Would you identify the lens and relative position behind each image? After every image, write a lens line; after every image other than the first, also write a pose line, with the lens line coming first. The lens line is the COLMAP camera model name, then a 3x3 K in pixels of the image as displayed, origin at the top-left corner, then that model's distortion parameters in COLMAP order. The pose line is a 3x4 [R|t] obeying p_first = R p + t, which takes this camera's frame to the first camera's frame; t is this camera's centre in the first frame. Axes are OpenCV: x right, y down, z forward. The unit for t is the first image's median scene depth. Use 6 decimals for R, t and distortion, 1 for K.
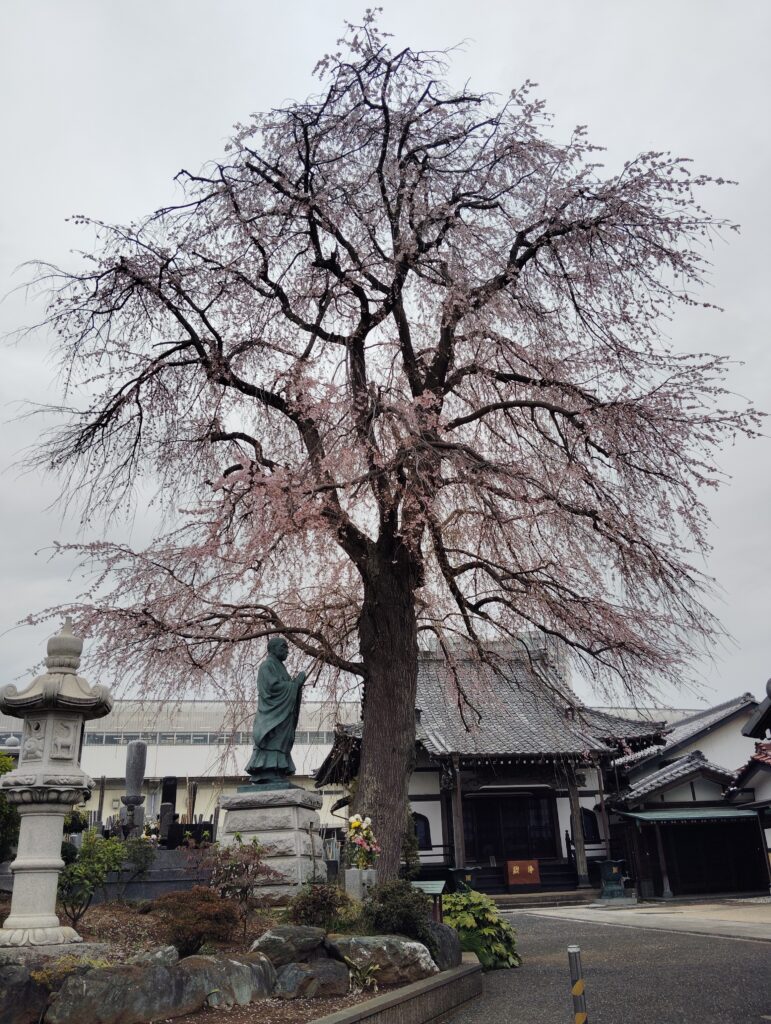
lens RADIAL K [[841.6, 0, 384.0], [0, 841.6, 484.6], [0, 0, 1]] dist [0.005422, -0.040845]
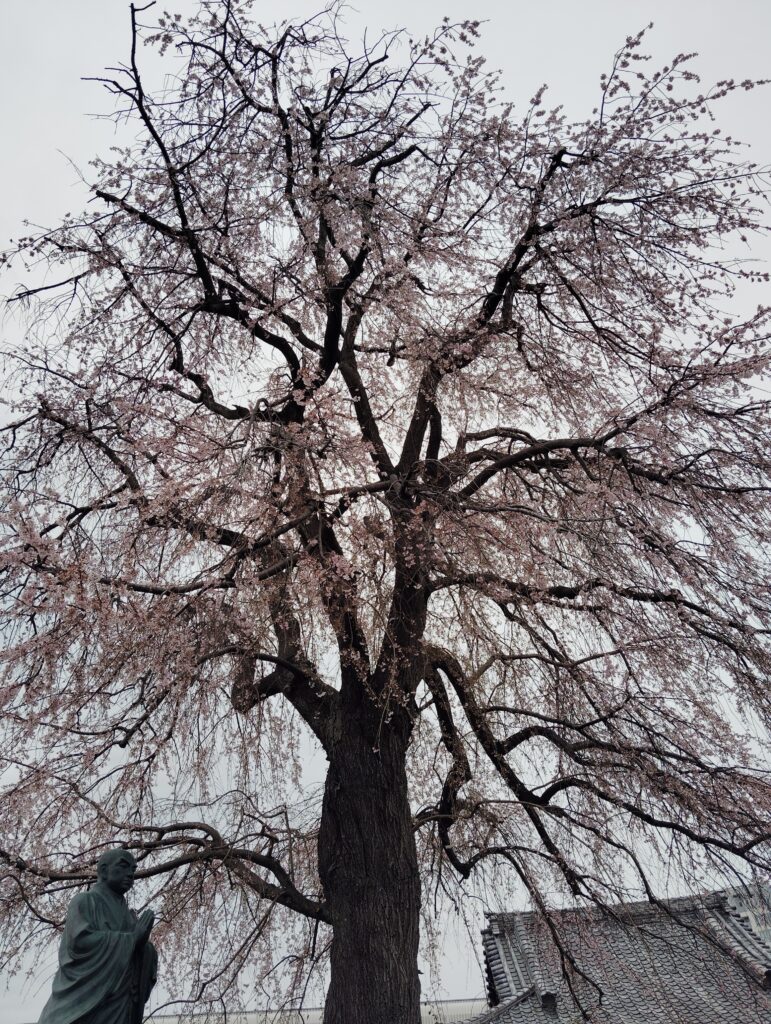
lens RADIAL K [[841.6, 0, 384.0], [0, 841.6, 484.6], [0, 0, 1]] dist [0.005422, -0.040845]
pose [[0.977916, -0.159734, -0.134776, 0.115968], [0.112258, 0.945407, -0.305947, 0.101533], [0.176288, 0.284061, 0.942460, 0.306530]]
